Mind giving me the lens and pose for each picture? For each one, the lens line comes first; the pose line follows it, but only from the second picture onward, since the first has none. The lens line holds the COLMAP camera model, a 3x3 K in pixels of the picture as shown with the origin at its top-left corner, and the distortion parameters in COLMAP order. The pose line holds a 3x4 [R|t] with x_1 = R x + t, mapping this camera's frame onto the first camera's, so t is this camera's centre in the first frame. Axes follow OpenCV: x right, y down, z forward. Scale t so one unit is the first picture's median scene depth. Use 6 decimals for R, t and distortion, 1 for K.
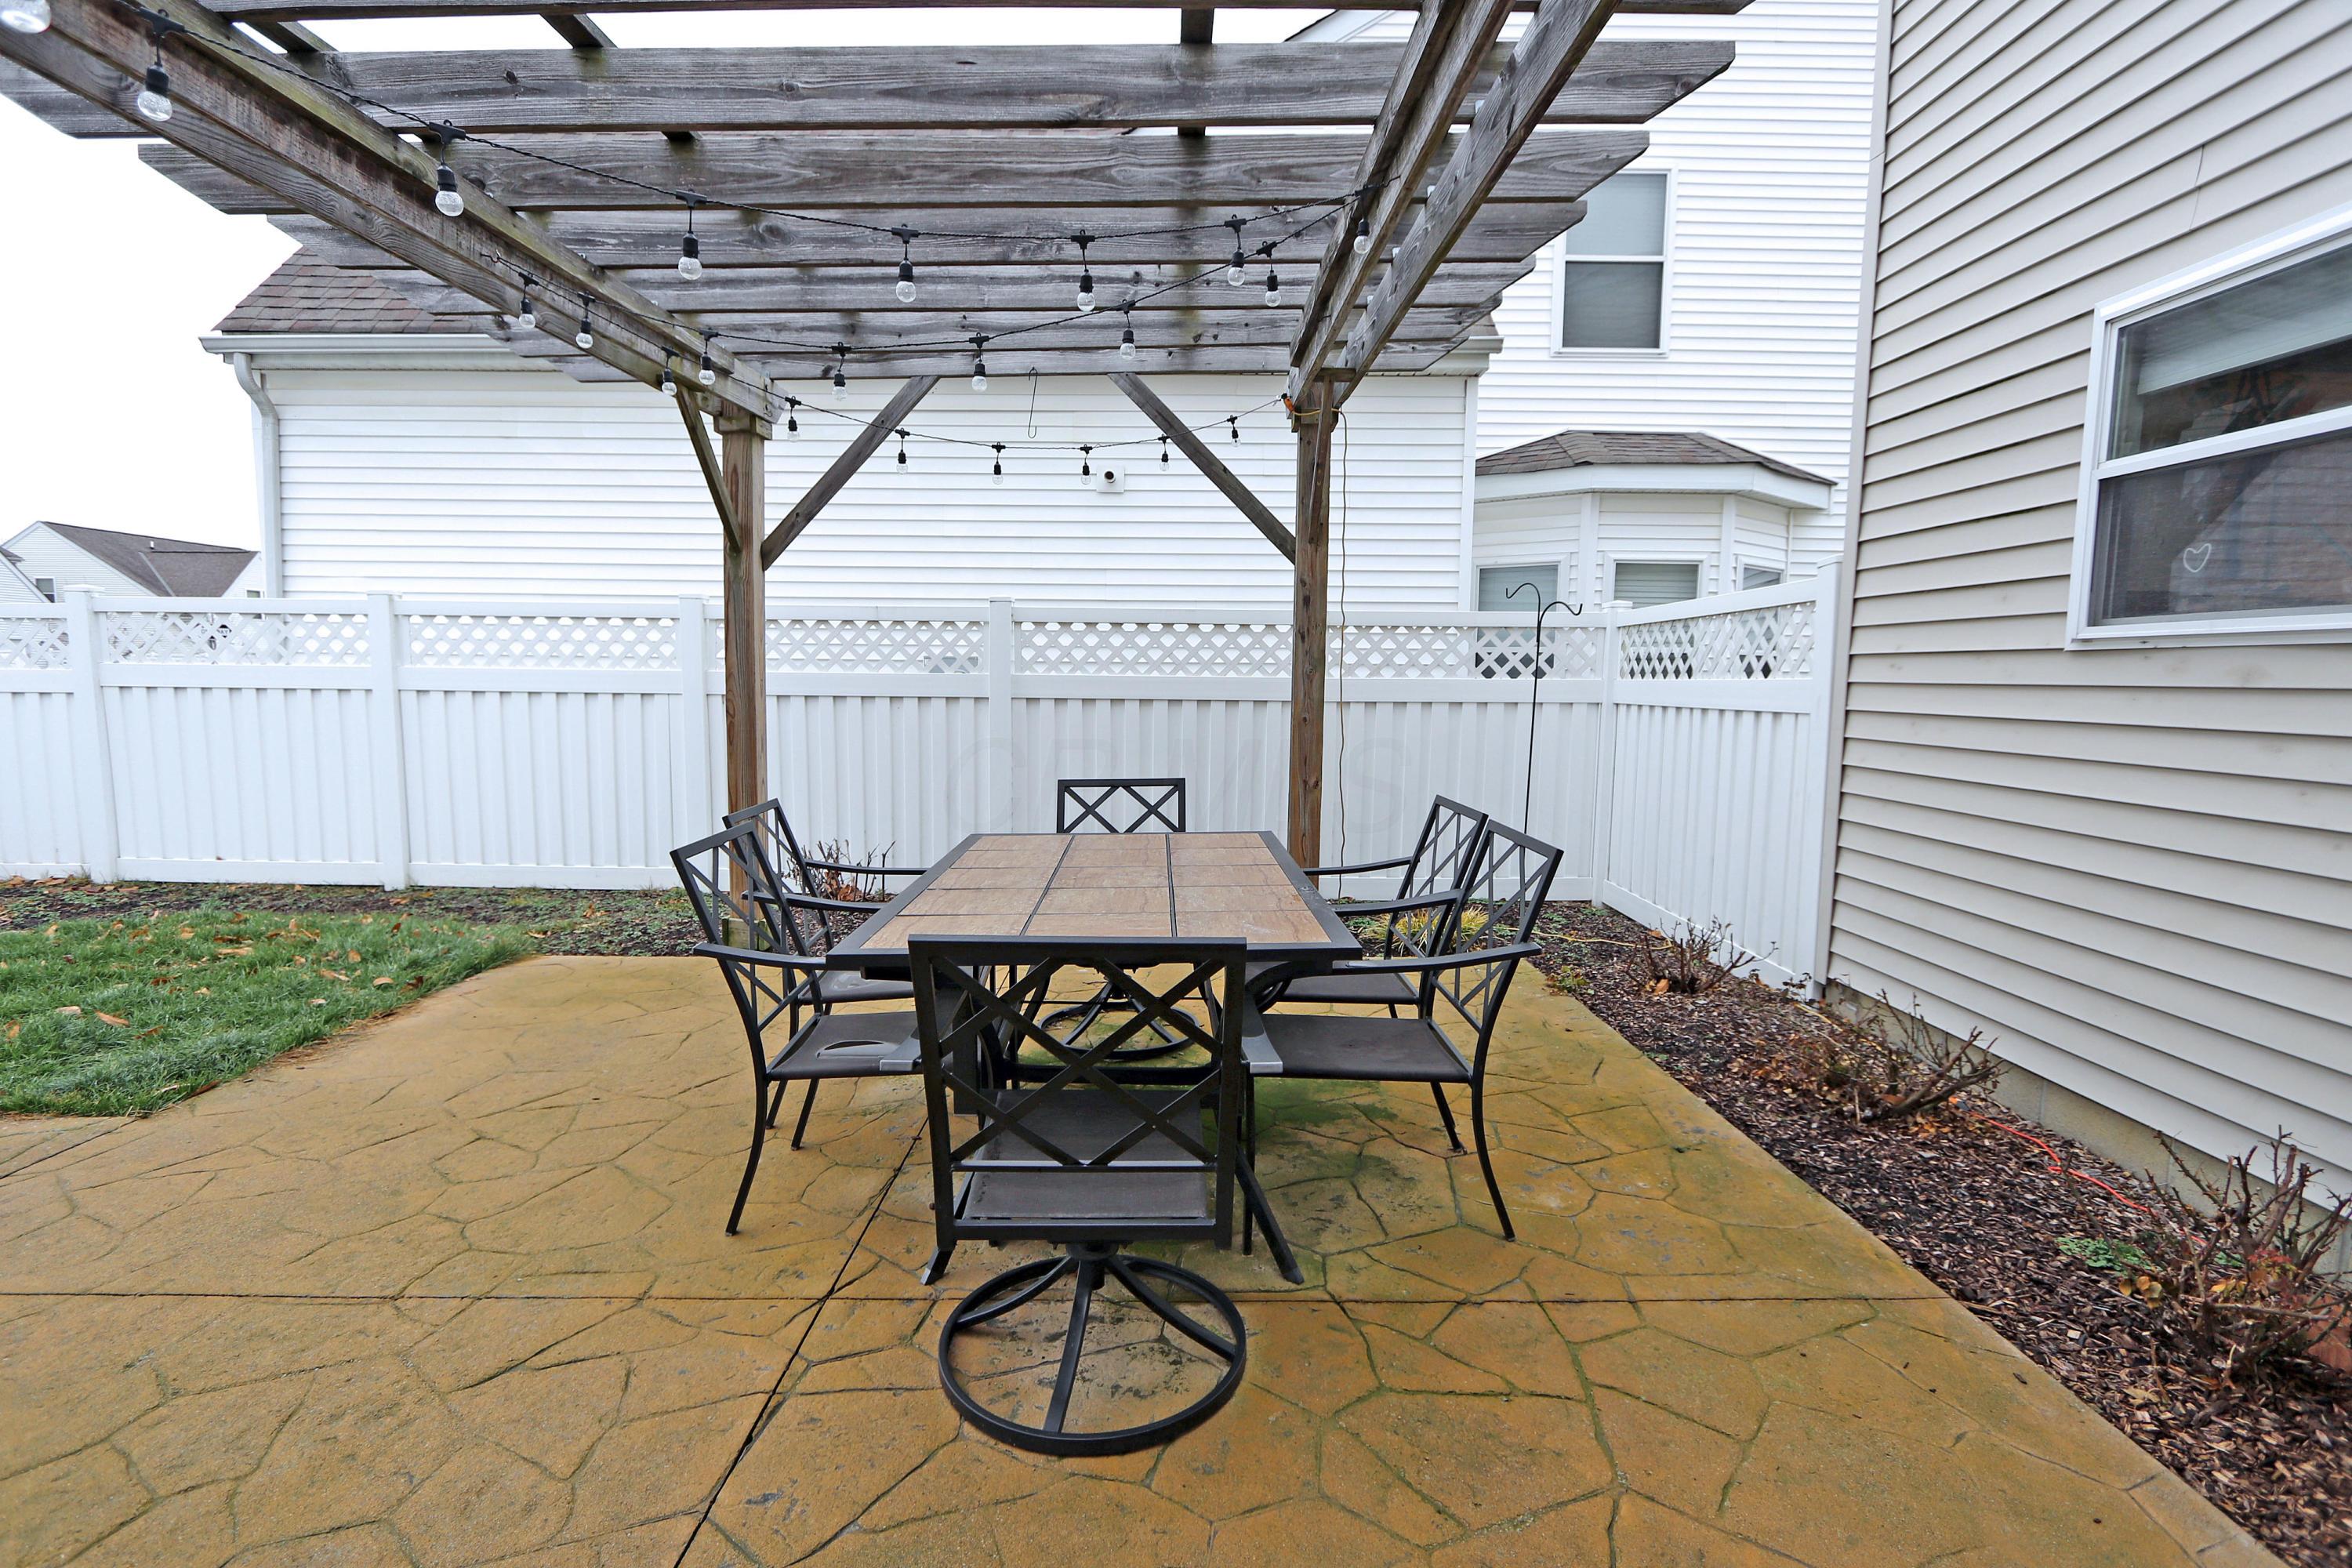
lens RADIAL K [[1091.1, 0, 1166.2], [0, 1091.1, 787.7], [0, 0, 1]] dist [-0.015575, 0.002364]
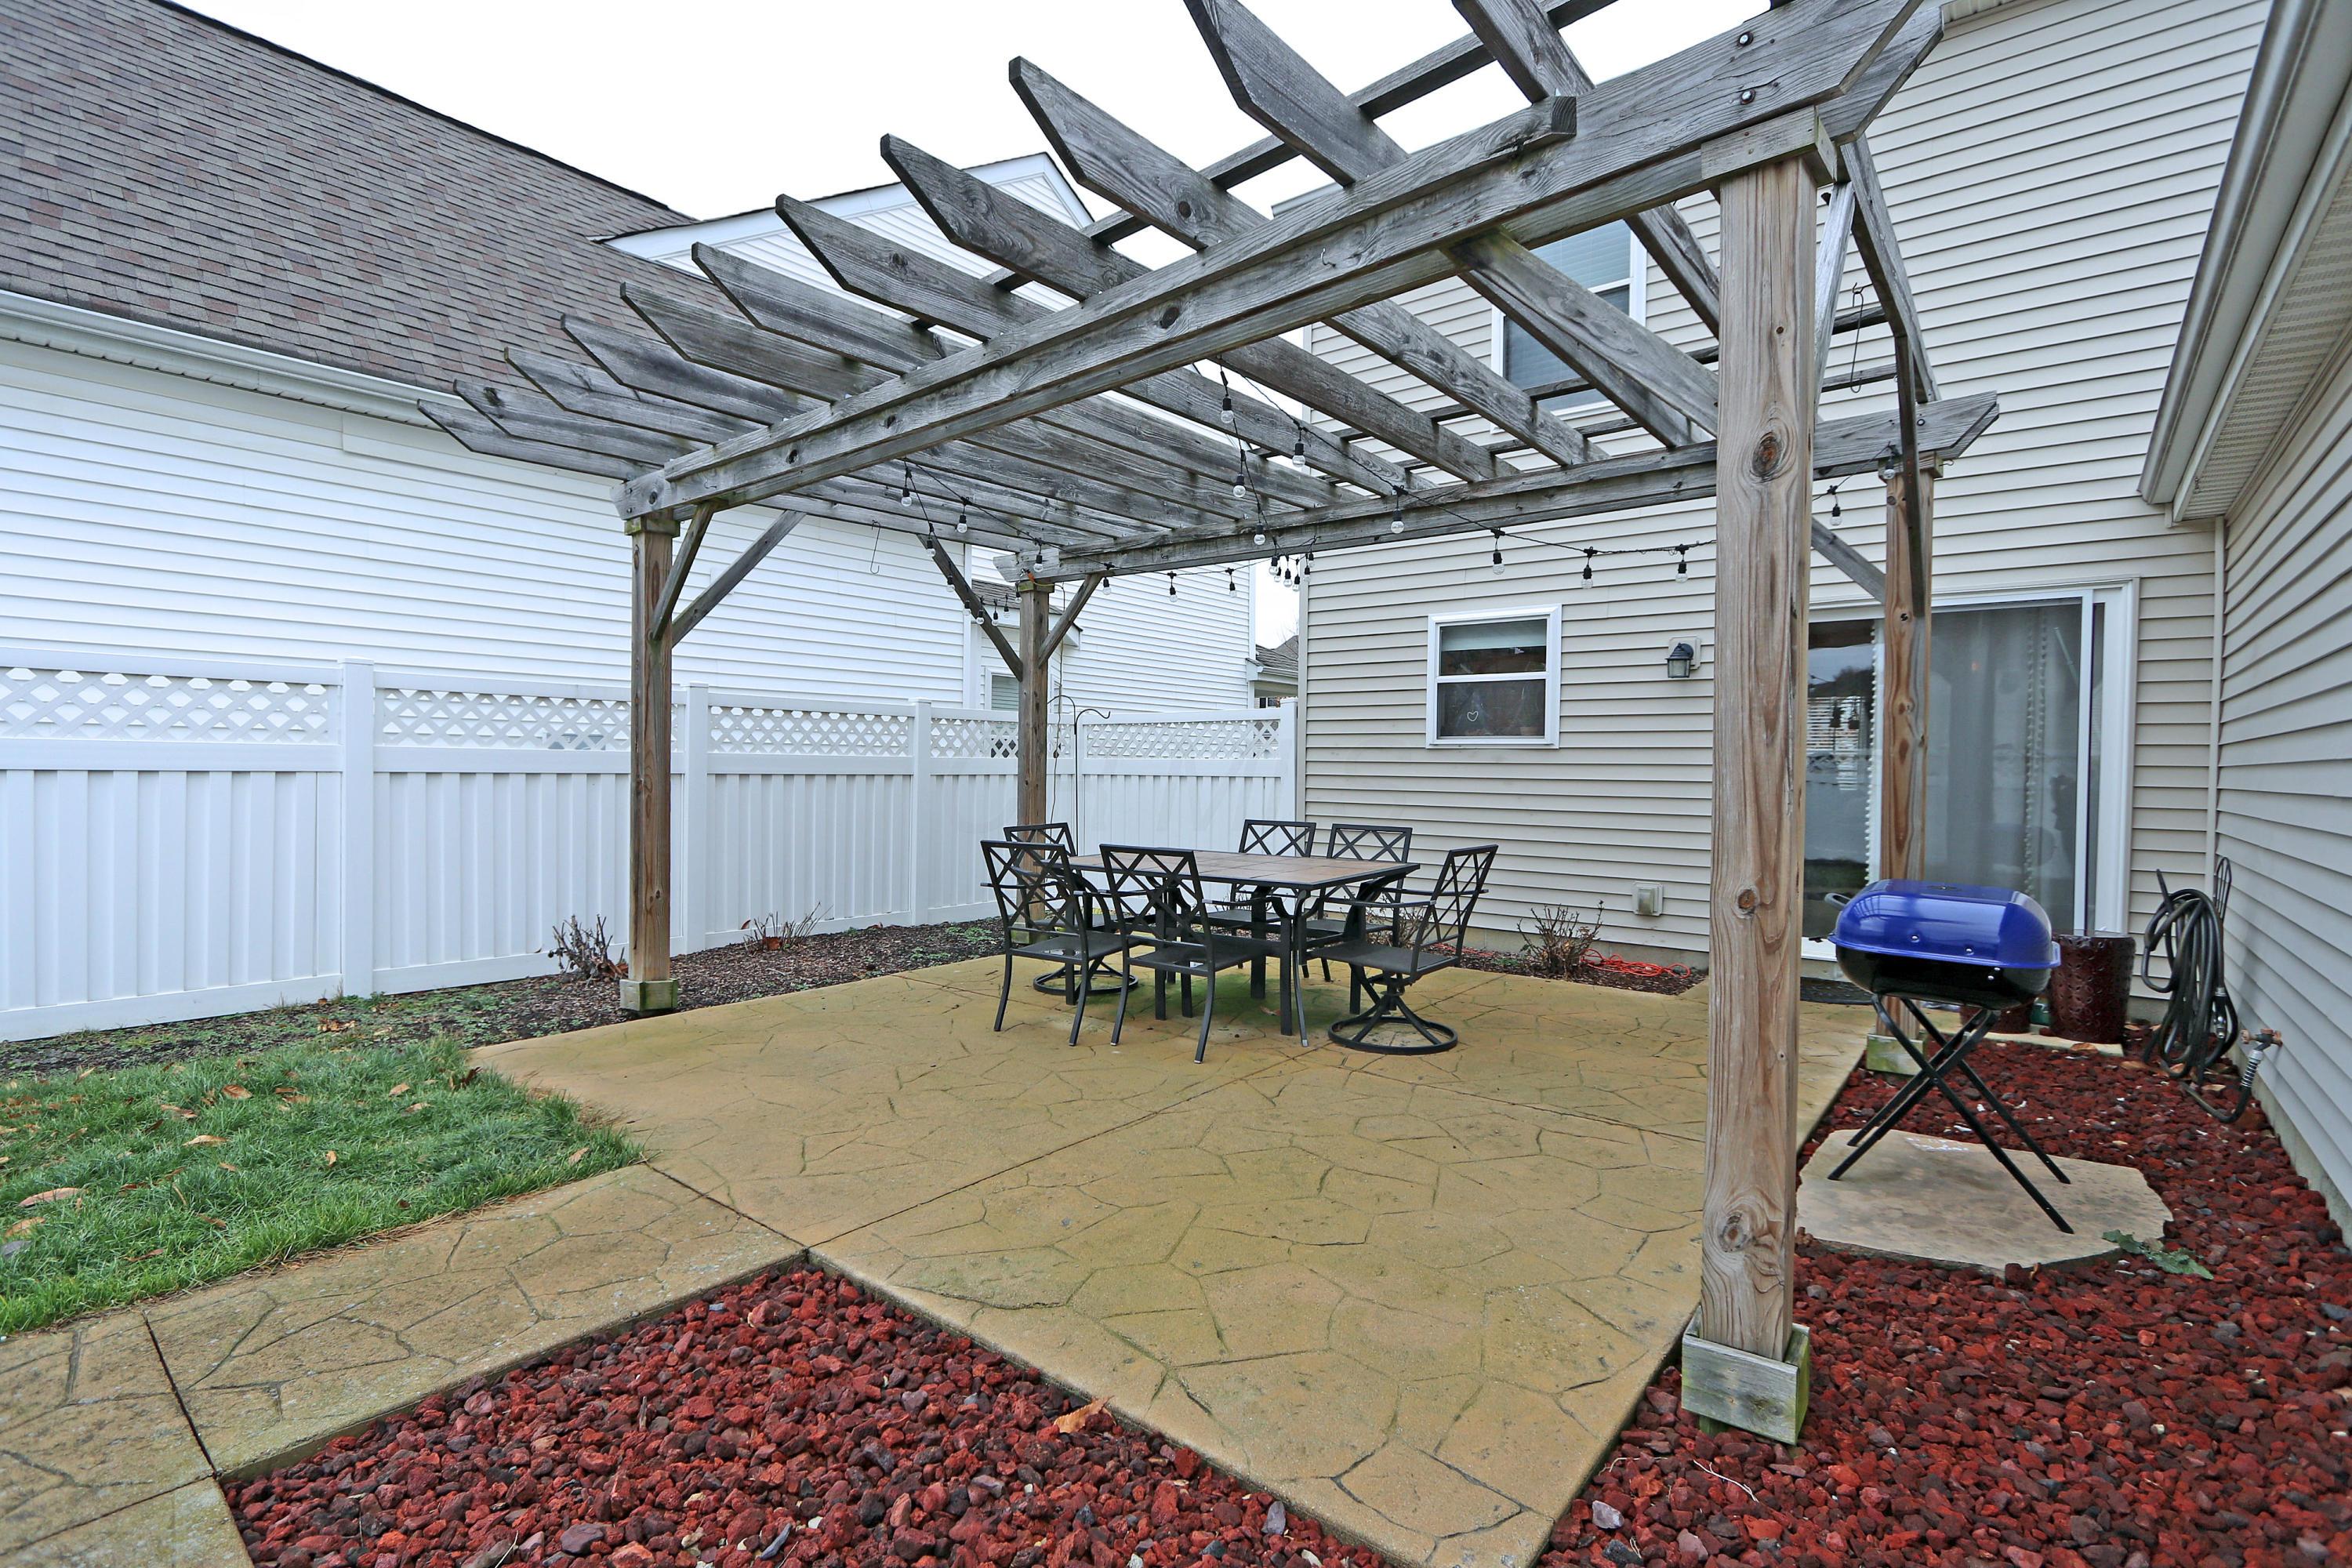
lens RADIAL K [[1091.1, 0, 1167.5], [0, 1091.1, 785.9], [0, 0, 1]] dist [-0.015575, 0.002364]
pose [[0.627998, -0.016308, 0.778044, -0.913603], [0.072809, 0.996626, -0.037878, 0.007439], [-0.774801, 0.080436, 0.627067, -0.069042]]
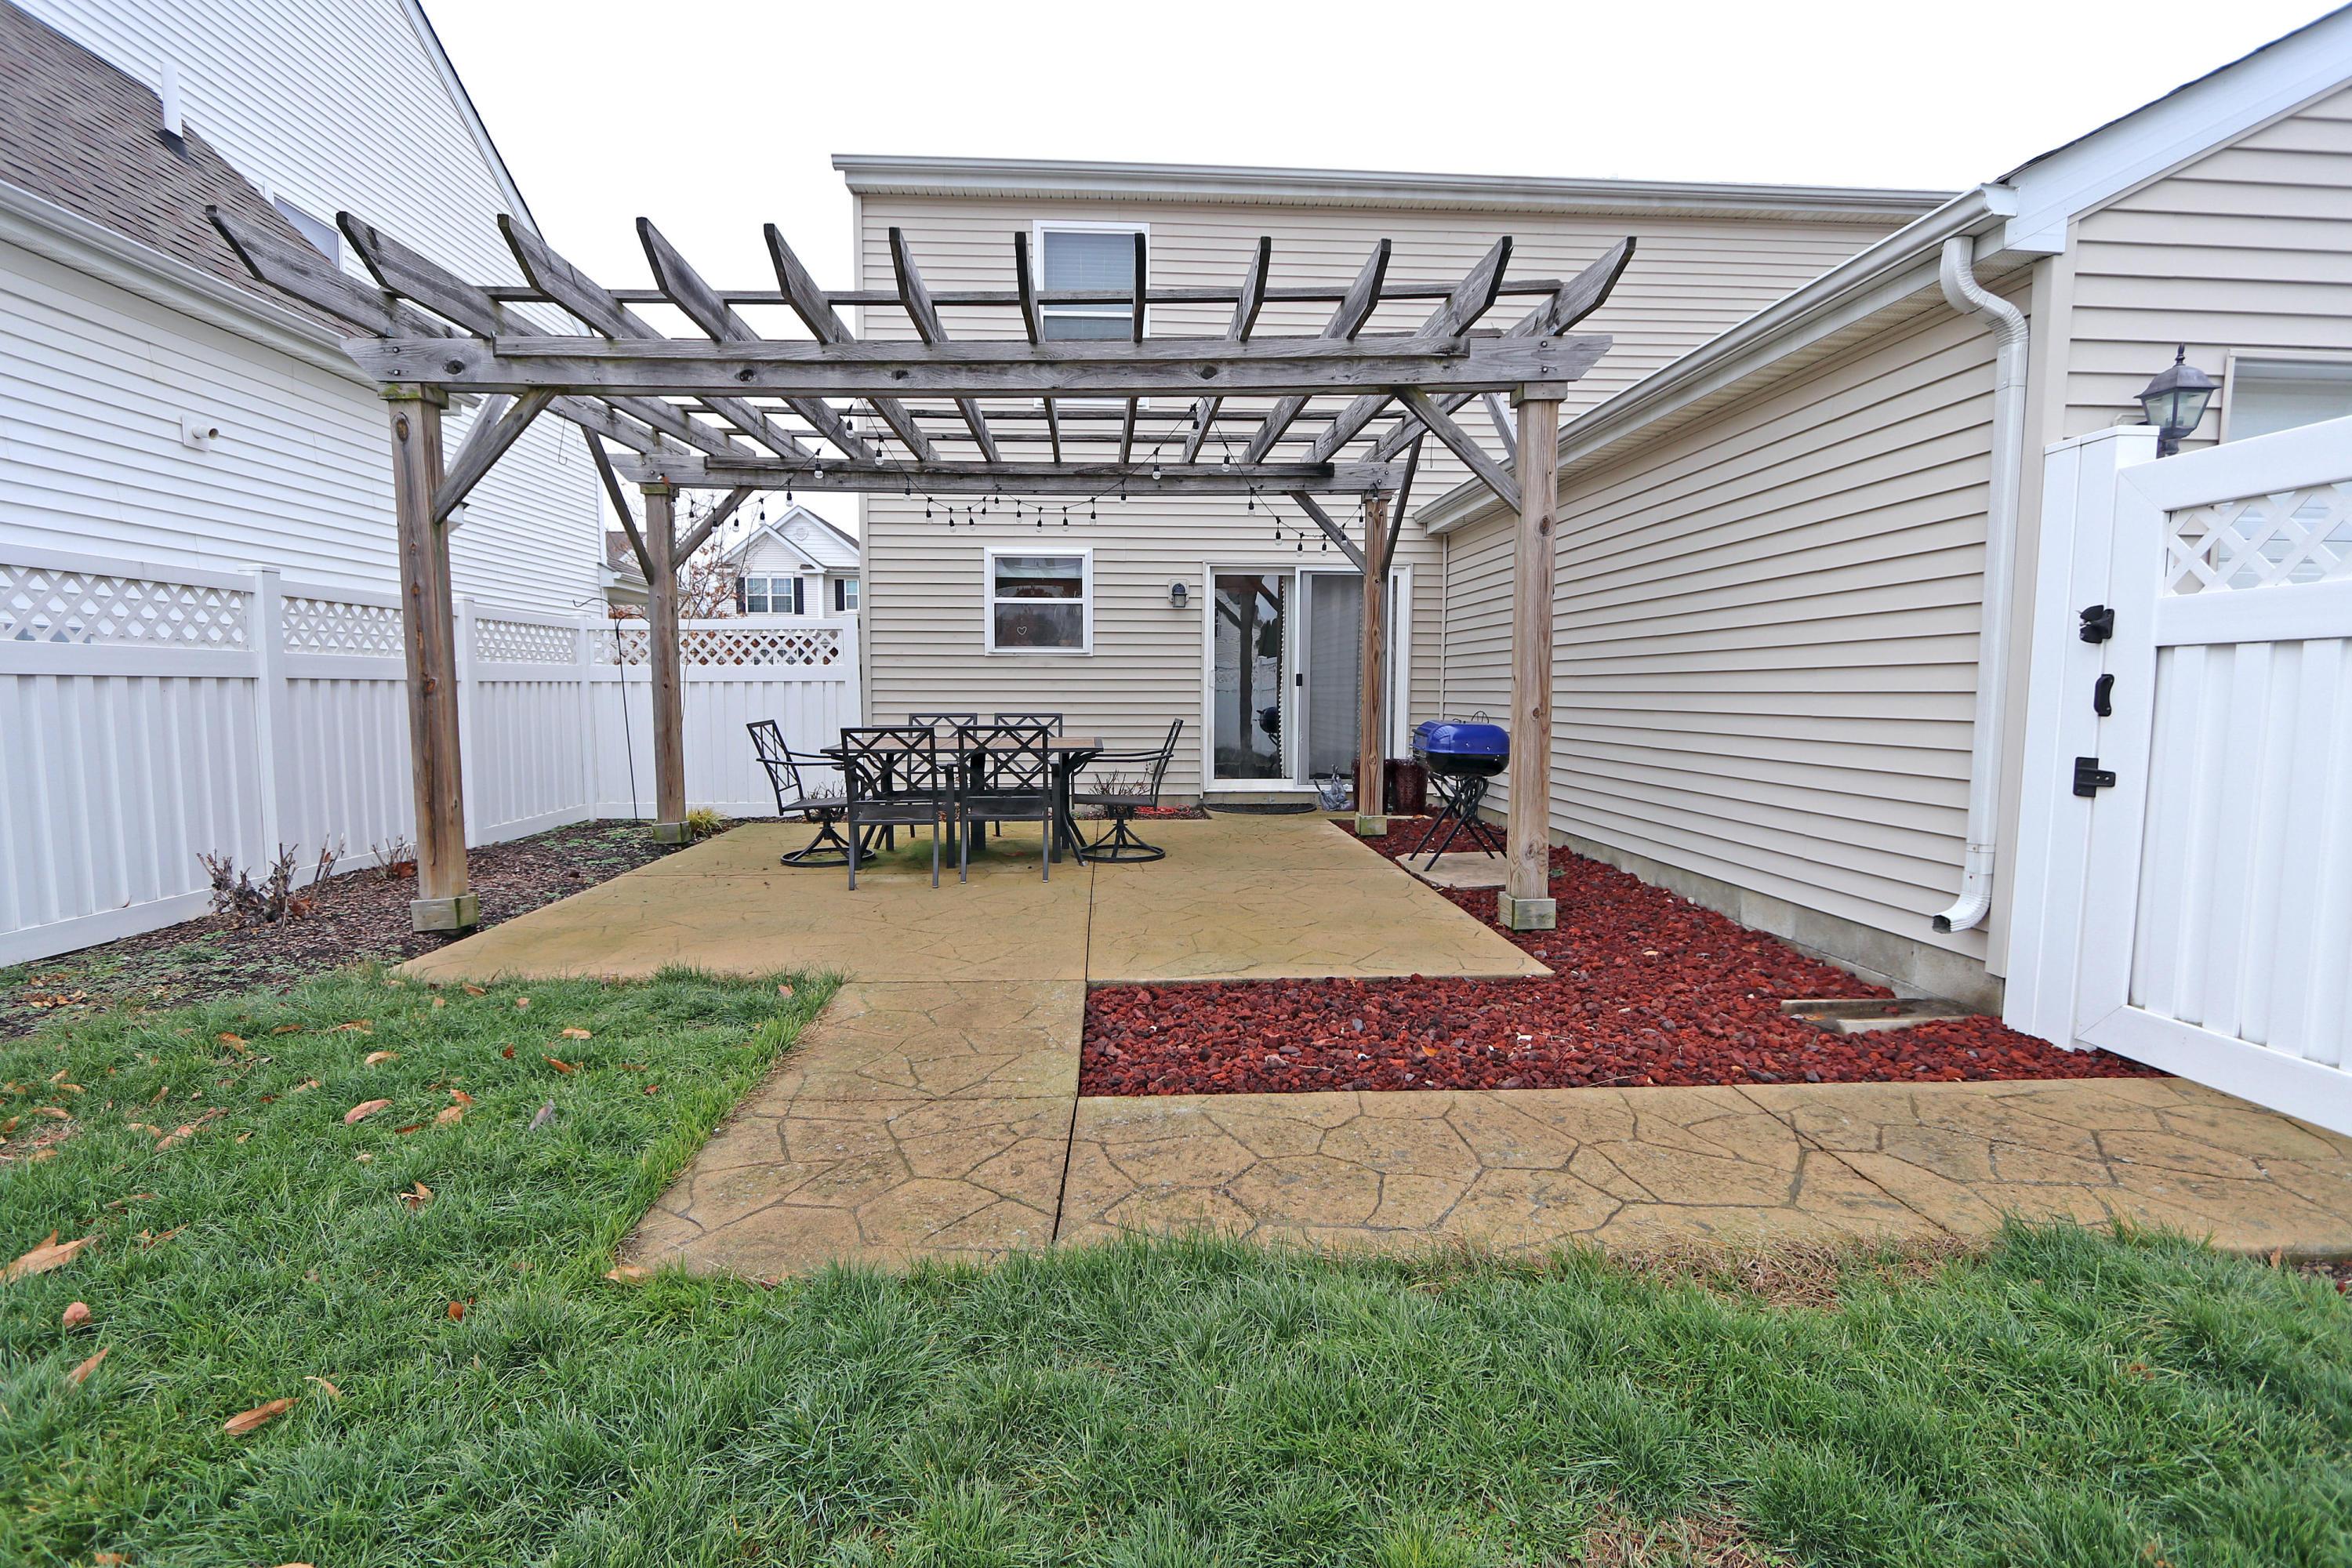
lens RADIAL K [[1091.1, 0, 1166.4], [0, 1091.1, 784.6], [0, 0, 1]] dist [-0.015575, 0.002364]
pose [[-0.061911, -0.096836, 0.993373, -1.421929], [0.097421, 0.989943, 0.102574, -0.018307], [-0.993316, 0.103126, -0.051855, 0.411895]]
